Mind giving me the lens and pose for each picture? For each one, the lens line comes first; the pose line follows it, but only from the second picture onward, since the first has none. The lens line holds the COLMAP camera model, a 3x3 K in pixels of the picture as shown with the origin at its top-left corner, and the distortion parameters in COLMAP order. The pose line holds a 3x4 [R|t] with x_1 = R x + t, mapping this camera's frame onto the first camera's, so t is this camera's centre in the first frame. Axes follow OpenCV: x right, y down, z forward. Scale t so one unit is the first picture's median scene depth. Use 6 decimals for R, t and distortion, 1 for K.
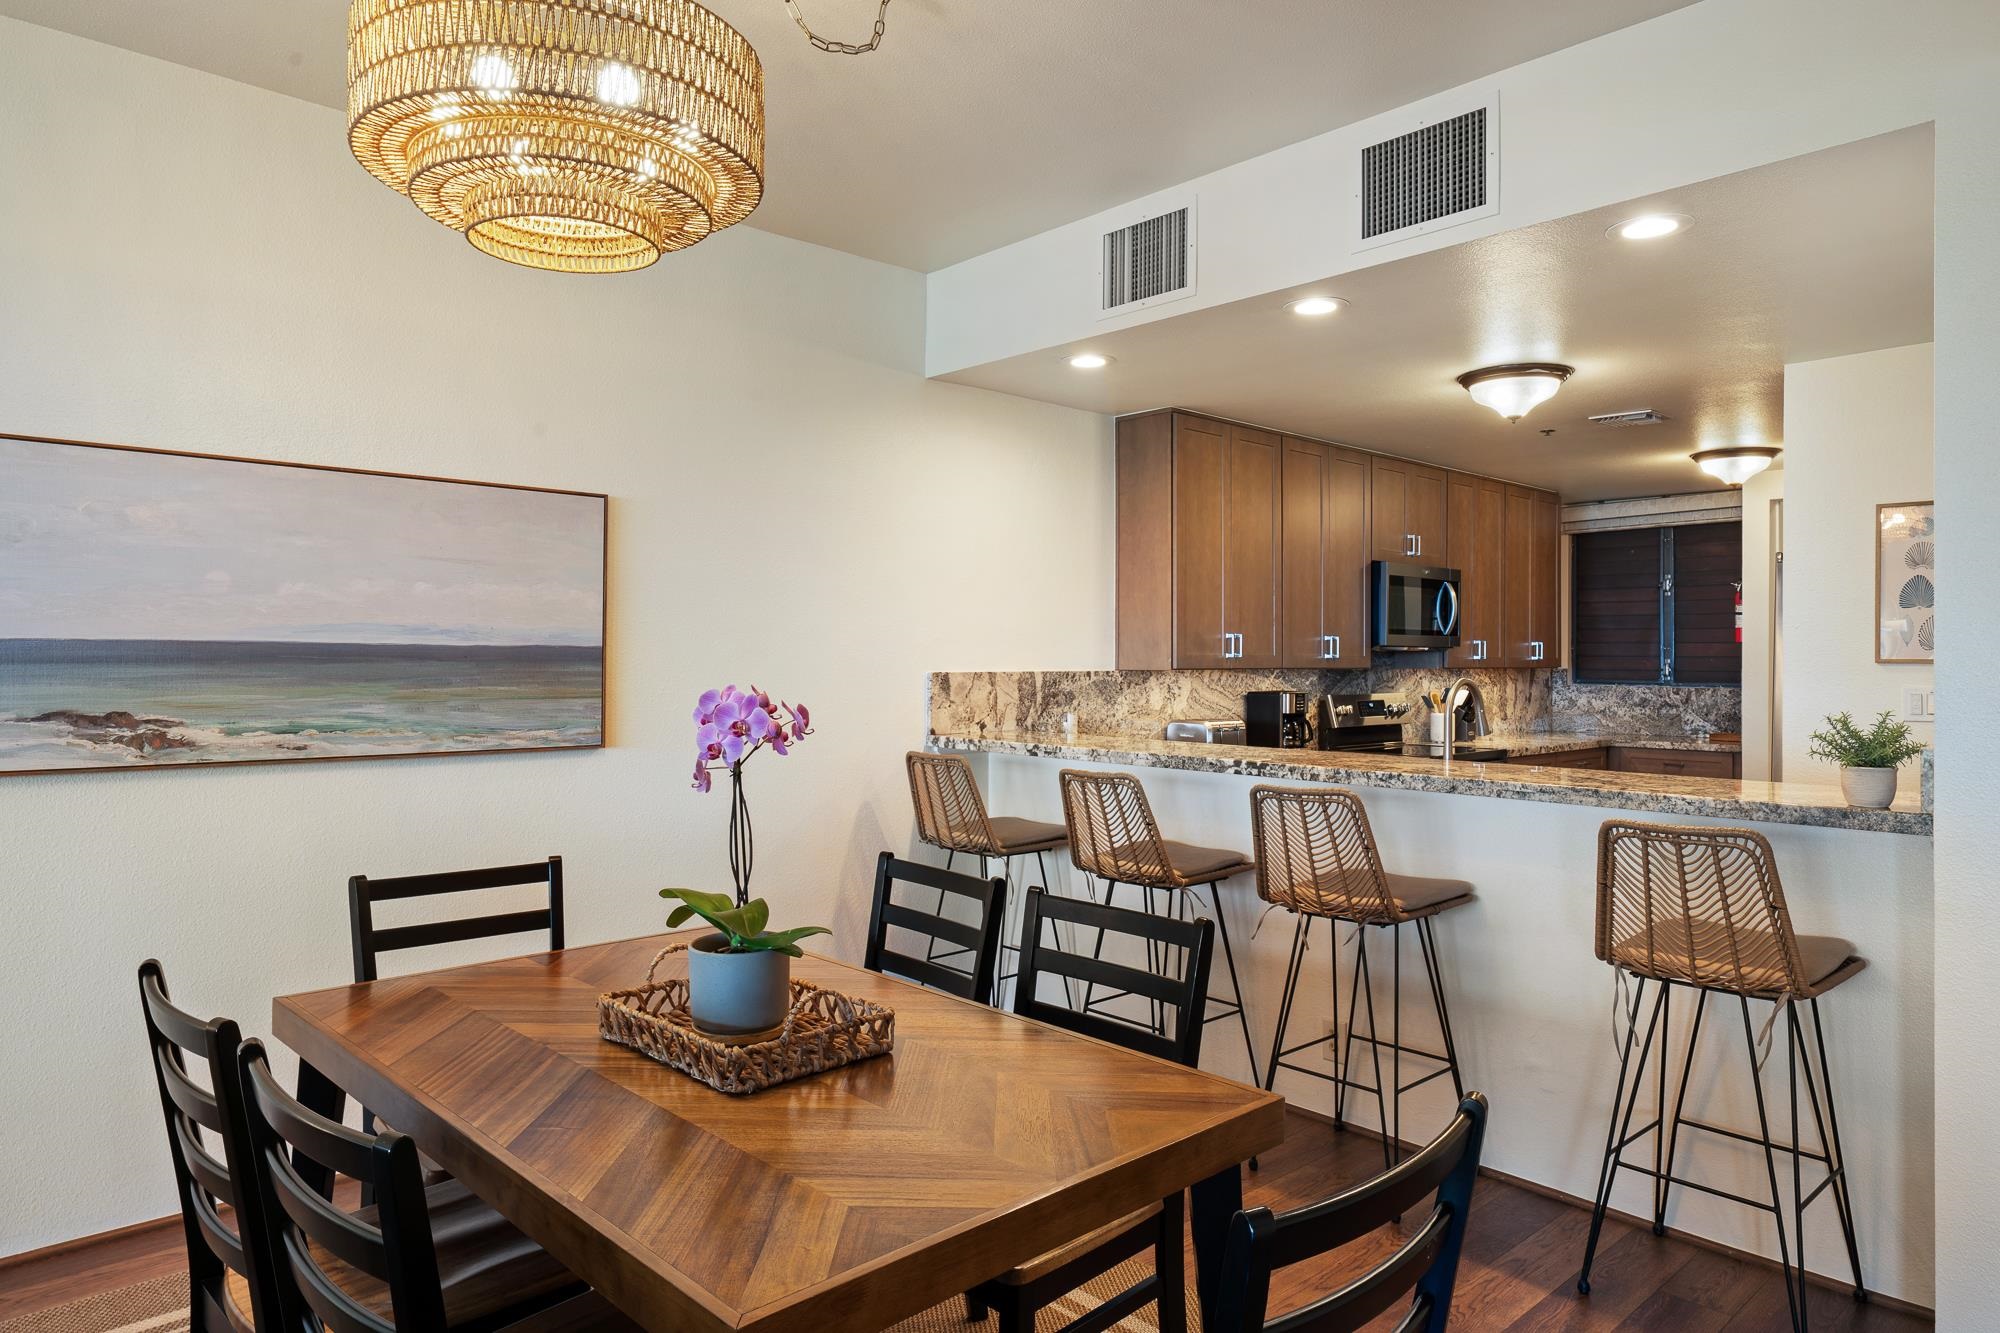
lens RADIAL K [[1237.5, 0, 1004.7], [0, 1237.5, 666.3], [0, 0, 1]] dist [0.004022, -0.008580]
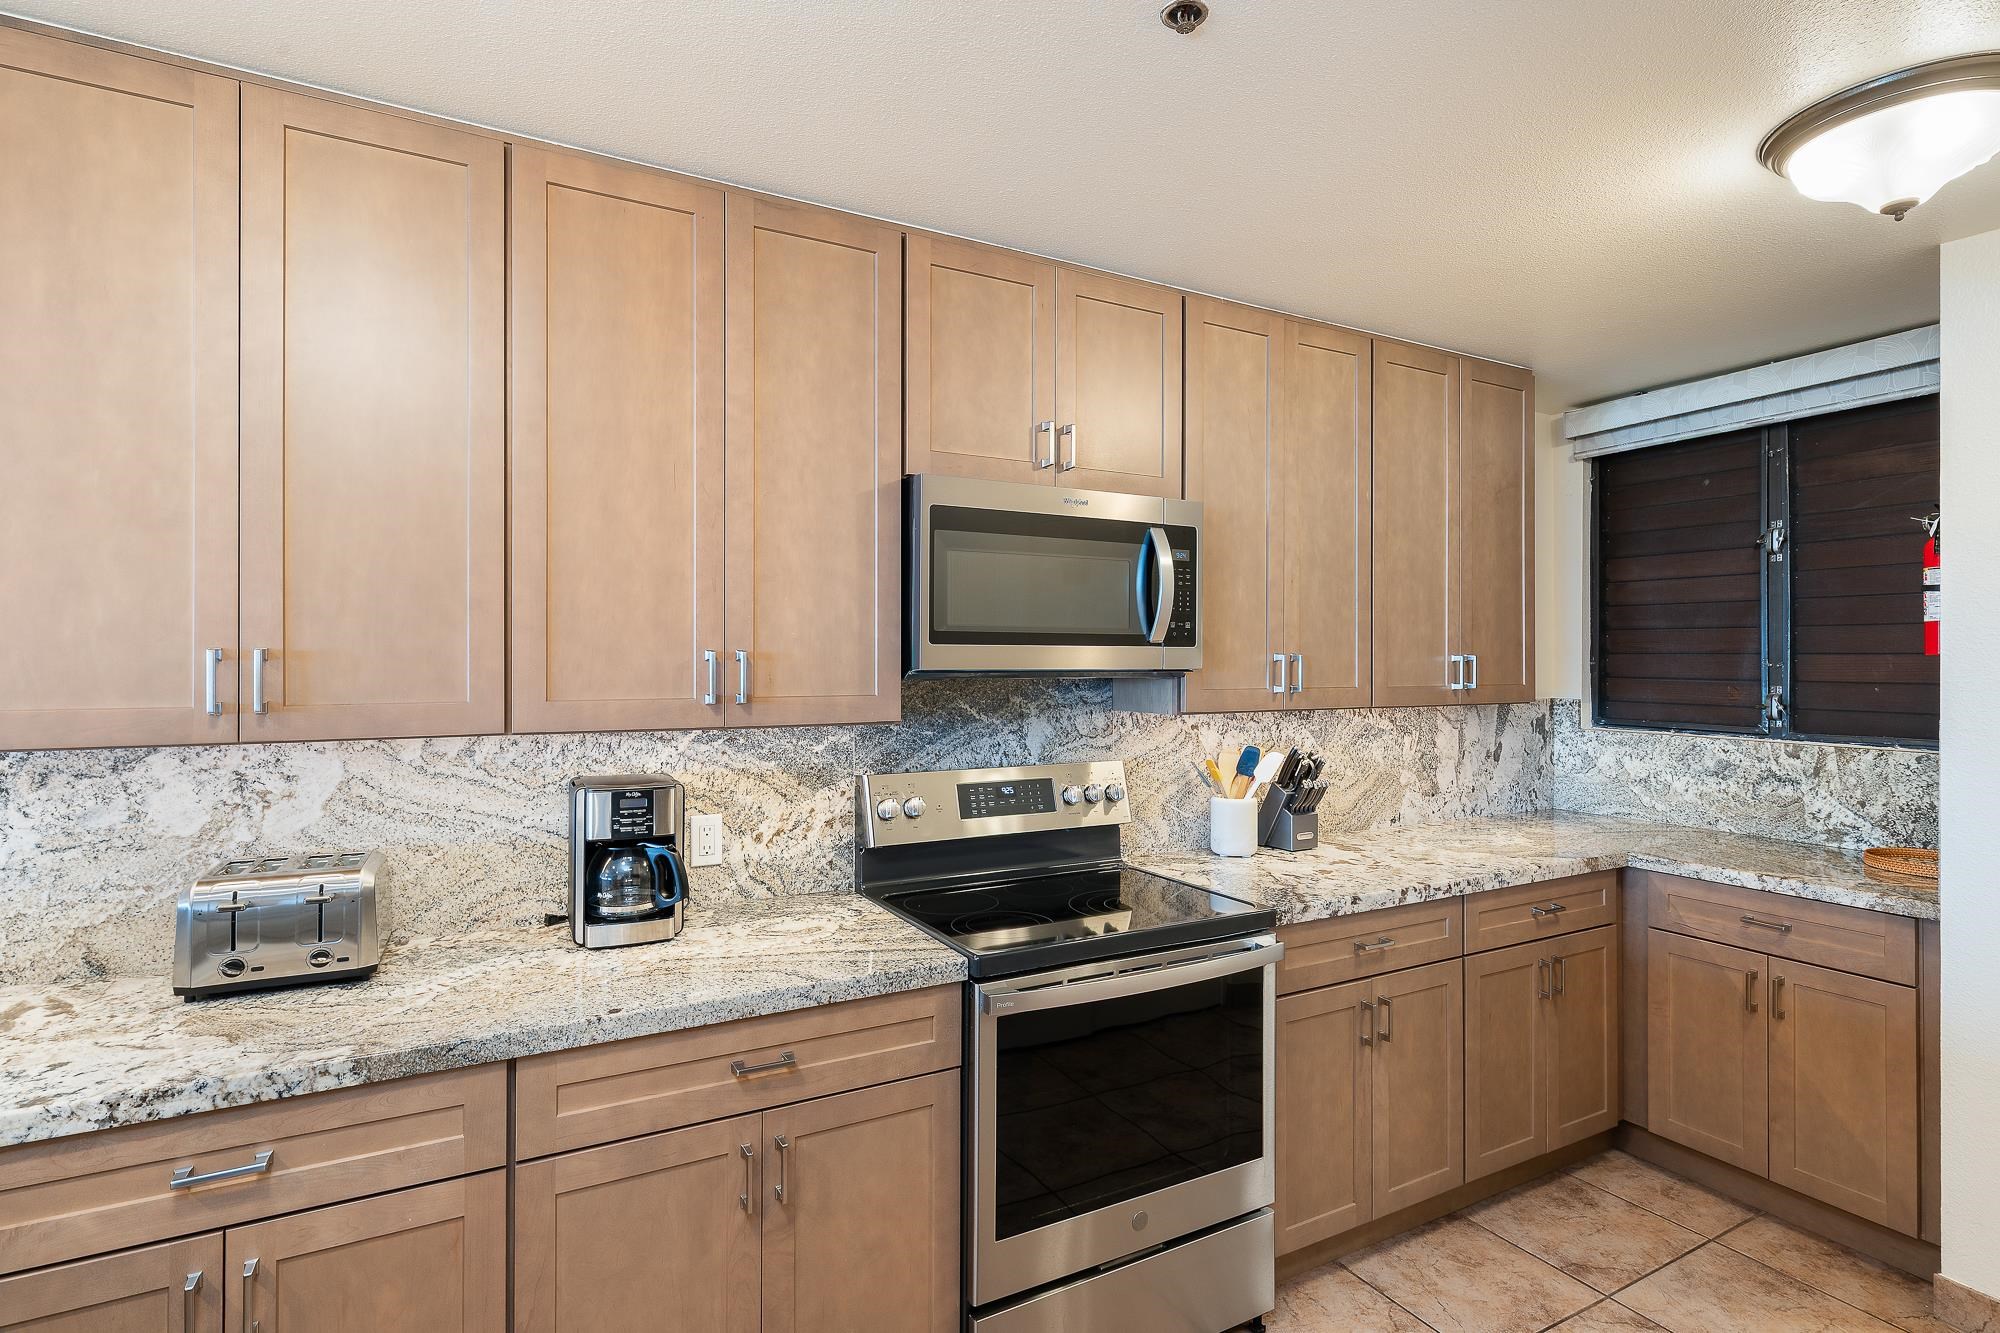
lens RADIAL K [[1001.6, 0, 994.7], [0, 1001.6, 664.1], [0, 0, 1]] dist [0.001282, -0.000459]
pose [[0.970457, -0.000624, -0.241272, 0.332696], [0.000418, 1.000000, -0.000903, -0.015066], [0.241273, 0.000775, 0.970457, 0.538657]]
